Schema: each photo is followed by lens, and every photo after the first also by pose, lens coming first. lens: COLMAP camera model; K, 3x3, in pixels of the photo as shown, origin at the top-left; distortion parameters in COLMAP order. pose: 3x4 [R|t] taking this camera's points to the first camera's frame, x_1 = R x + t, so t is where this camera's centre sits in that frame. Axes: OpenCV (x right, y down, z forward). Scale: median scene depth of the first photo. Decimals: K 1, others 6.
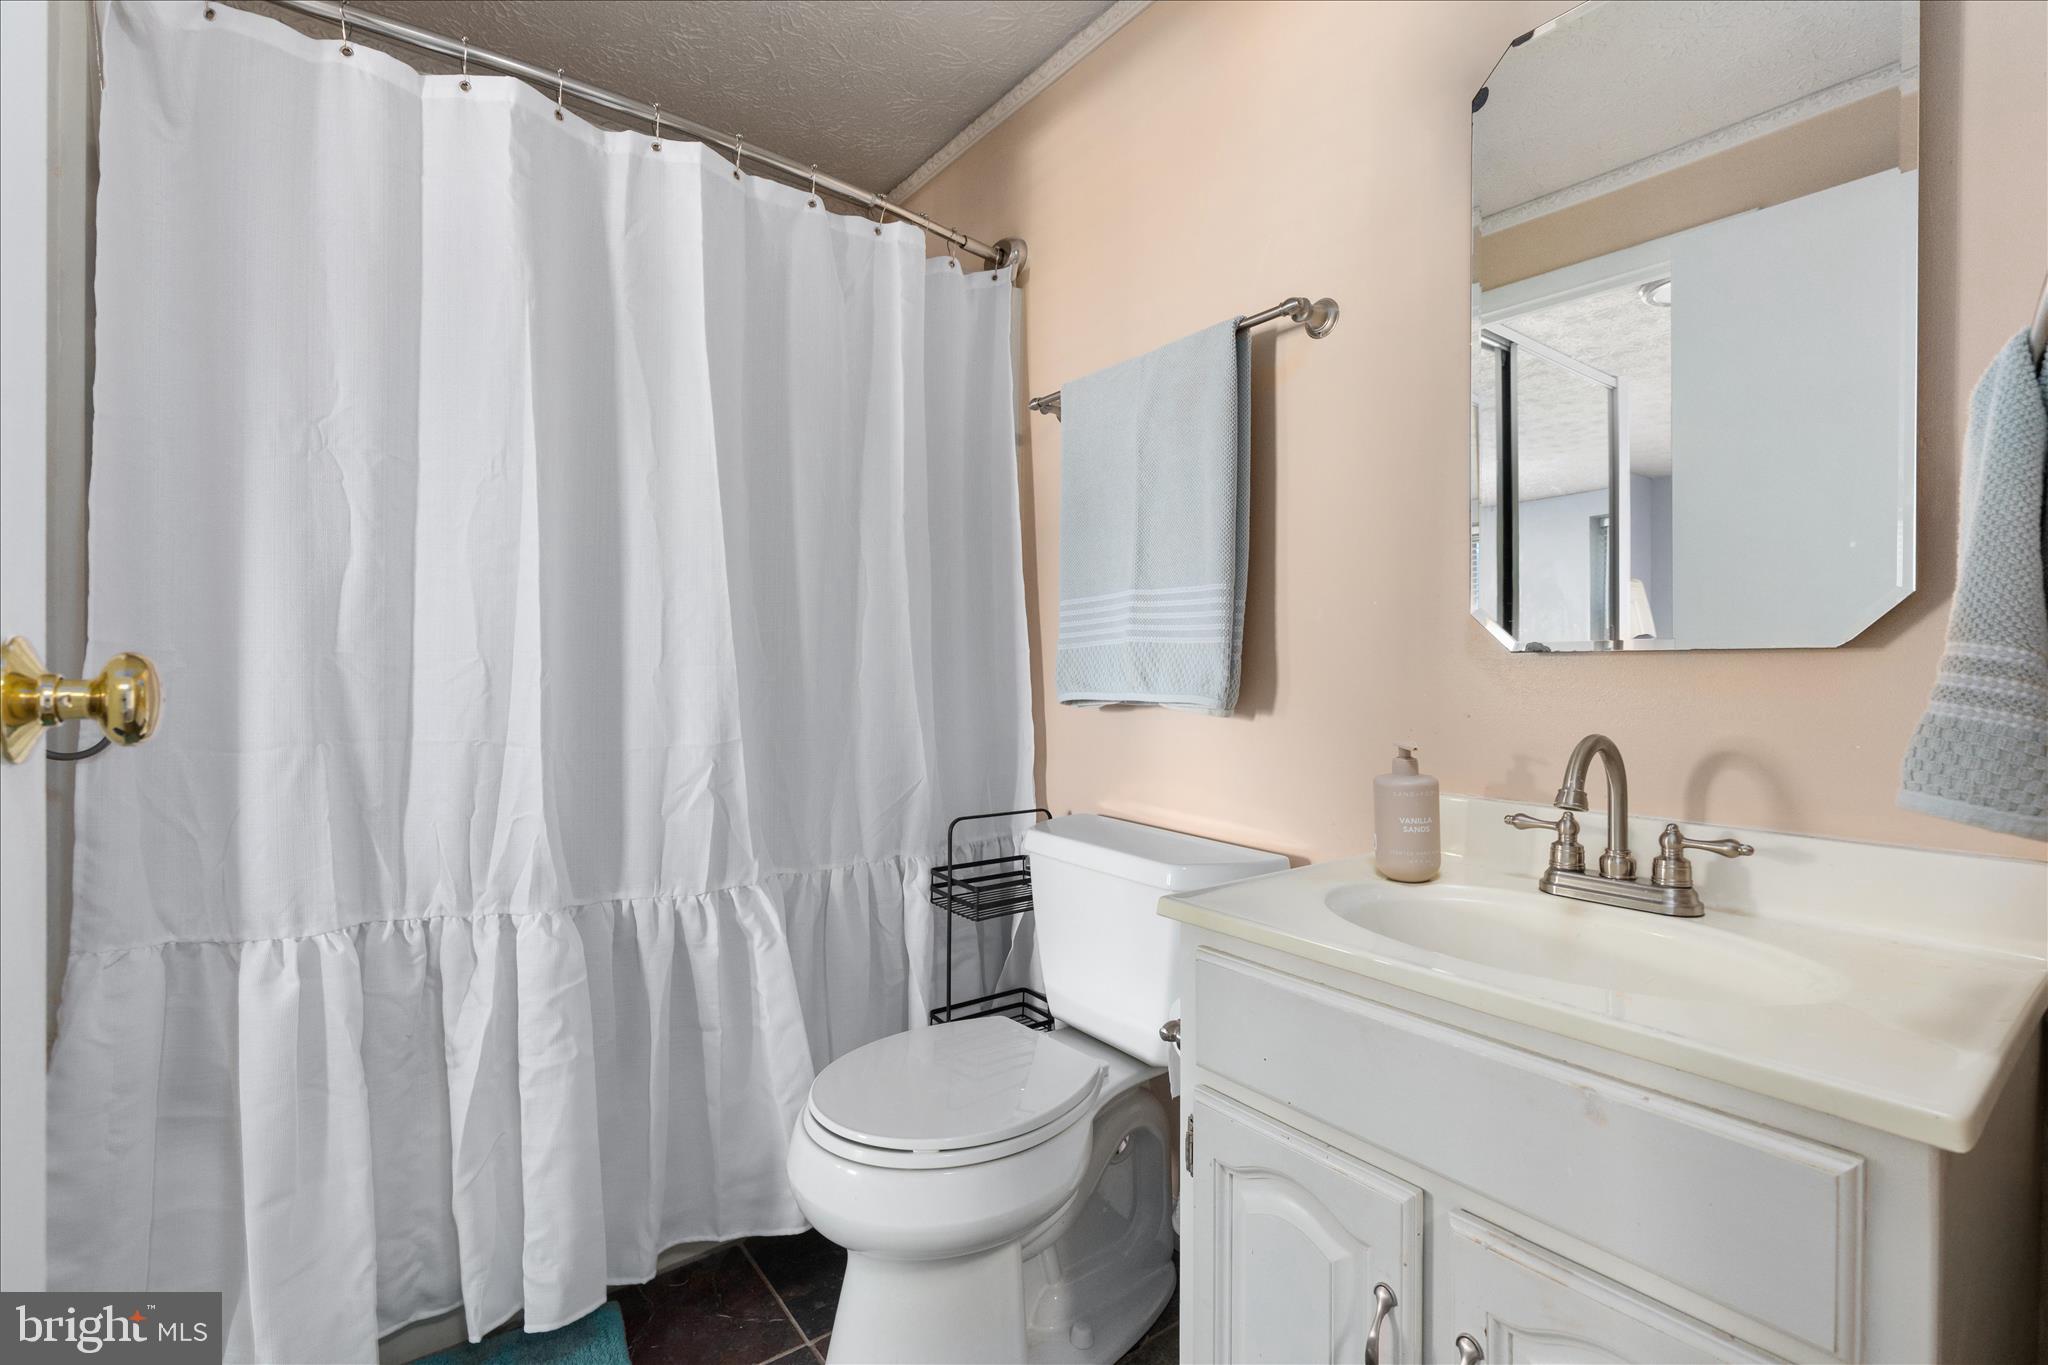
lens RADIAL K [[909.7, 0, 1019.0], [0, 909.7, 674.7], [0, 0, 1]] dist [-0.000065, 0.000025]
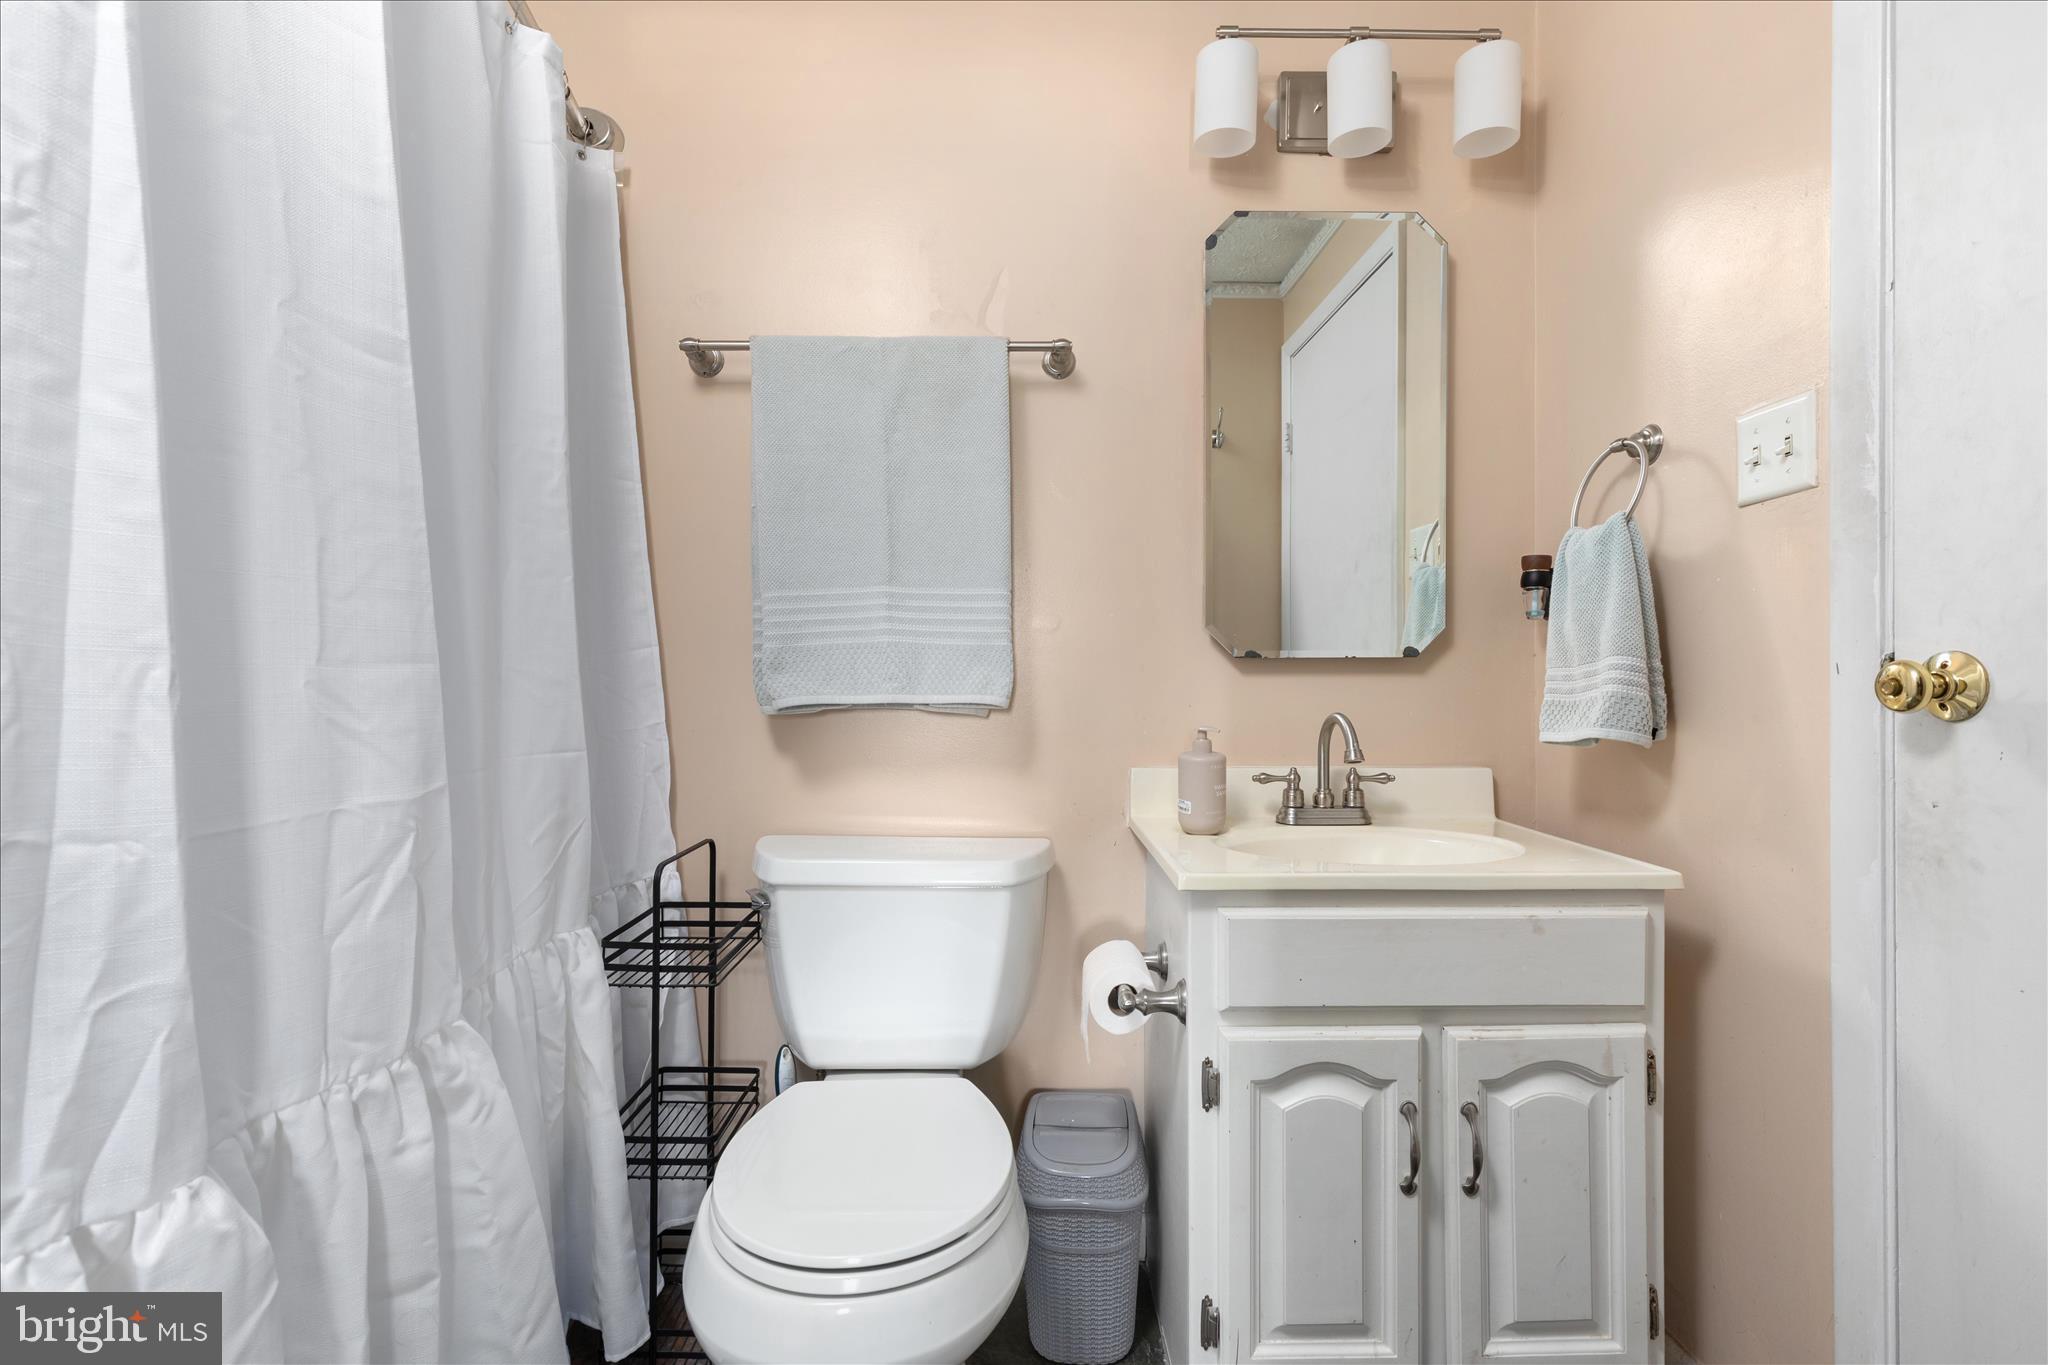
lens RADIAL K [[903.8, 0, 1019.7], [0, 903.8, 690.2], [0, 0, 1]] dist [-0.000491, -0.000074]
pose [[0.588697, -0.014692, 0.808220, -0.687495], [0.005716, 0.999885, 0.014013, 0.002704], [-0.808334, -0.003630, 0.588714, 0.415081]]
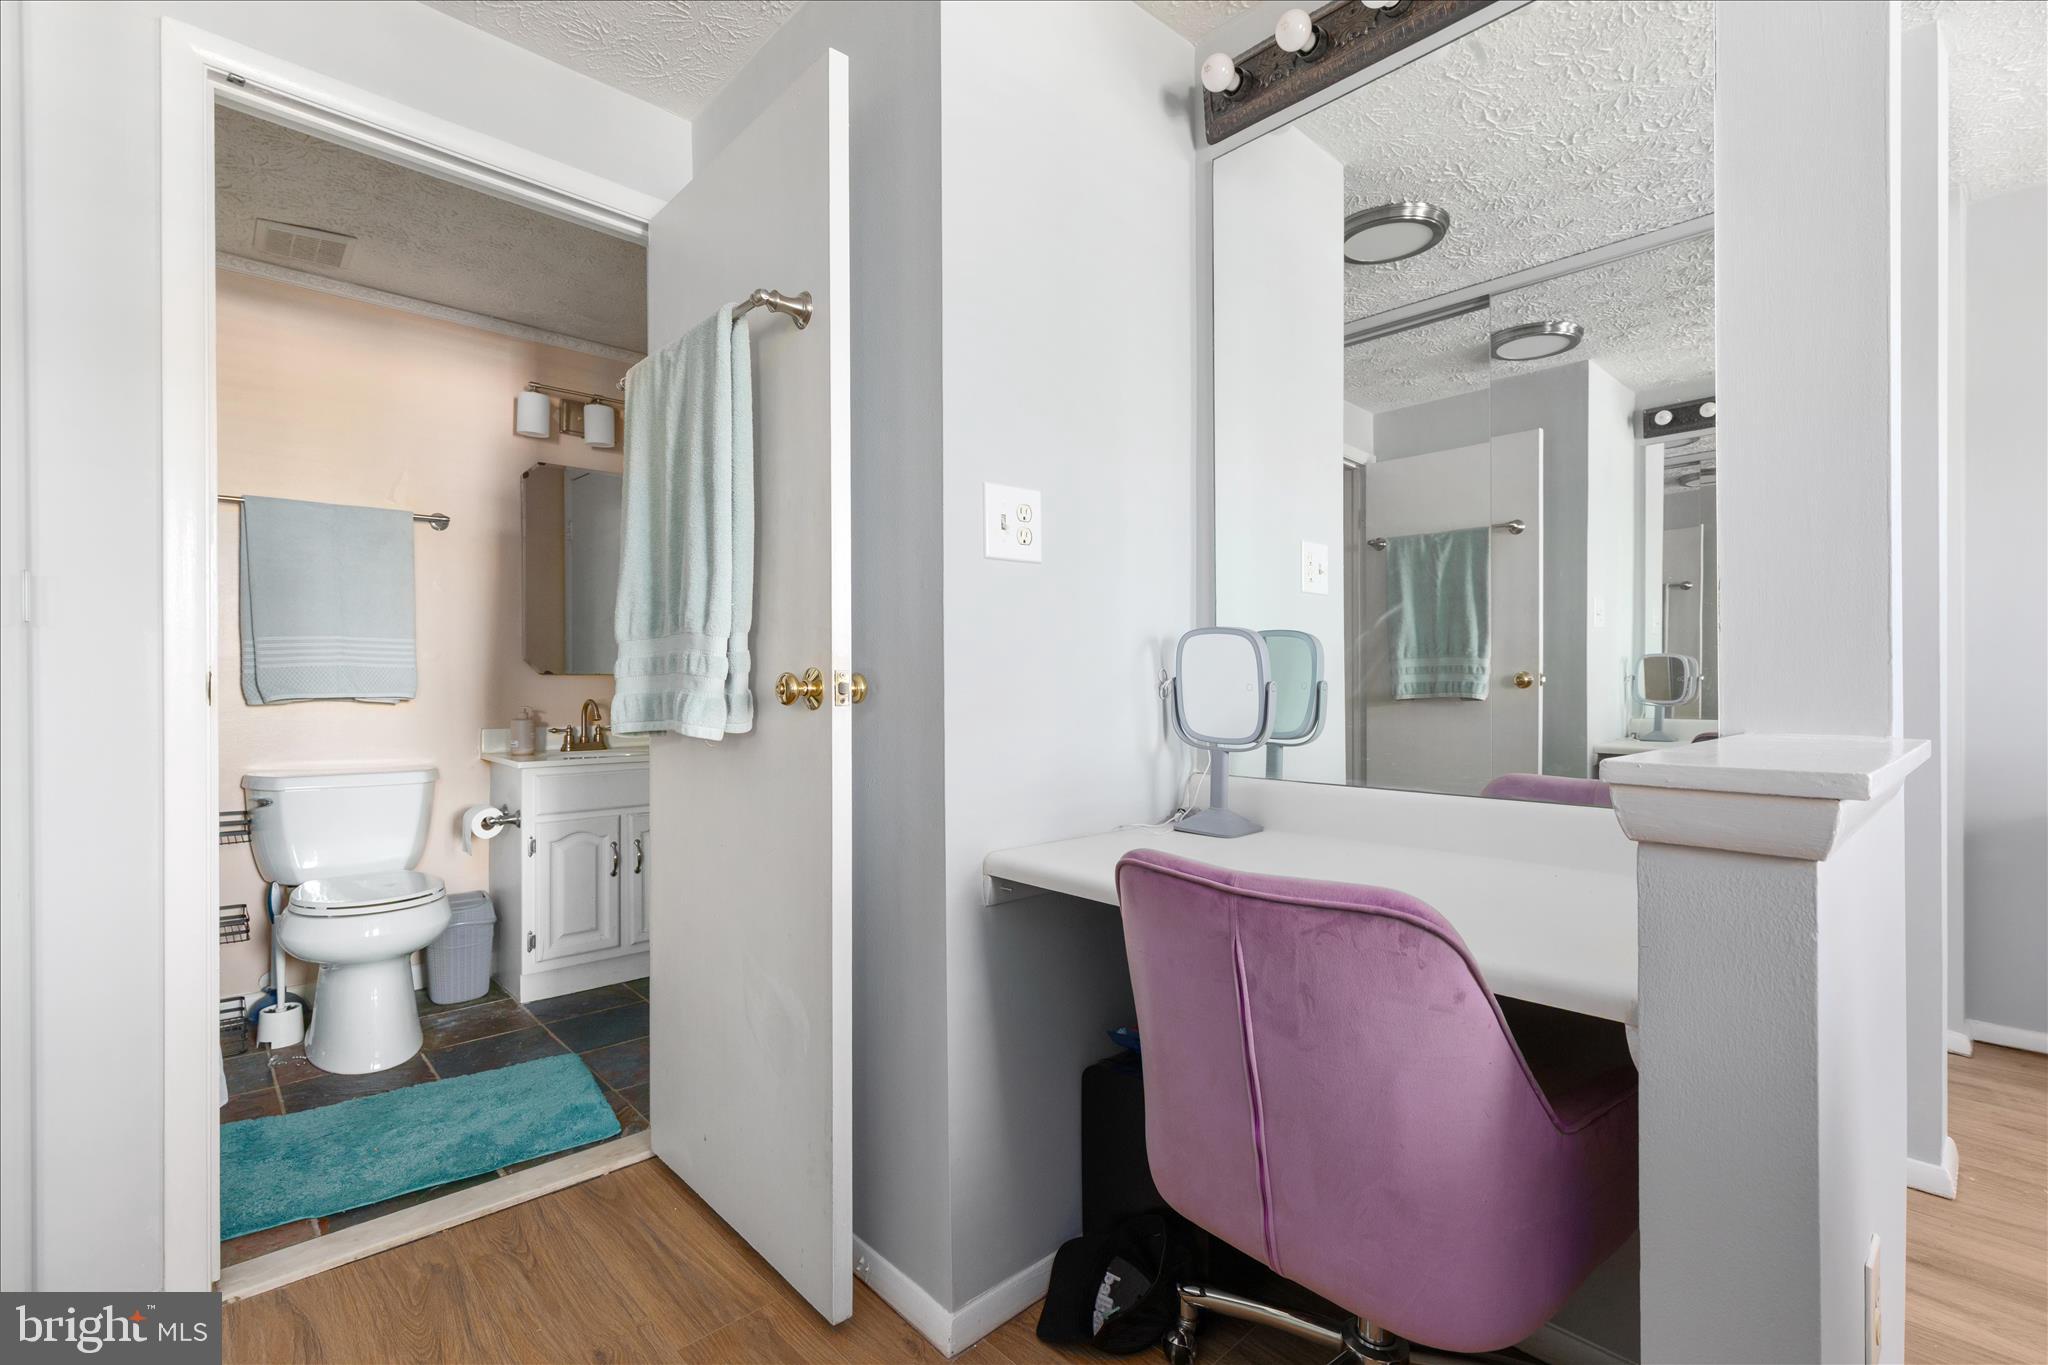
lens RADIAL K [[903.8, 0, 1019.7], [0, 903.8, 690.2], [0, 0, 1]] dist [-0.000491, -0.000074]
pose [[-0.108511, -0.011566, 0.994028, -2.230443], [-0.000002, 0.999932, 0.011635, -0.007128], [-0.994095, 0.001261, -0.108504, -0.178341]]
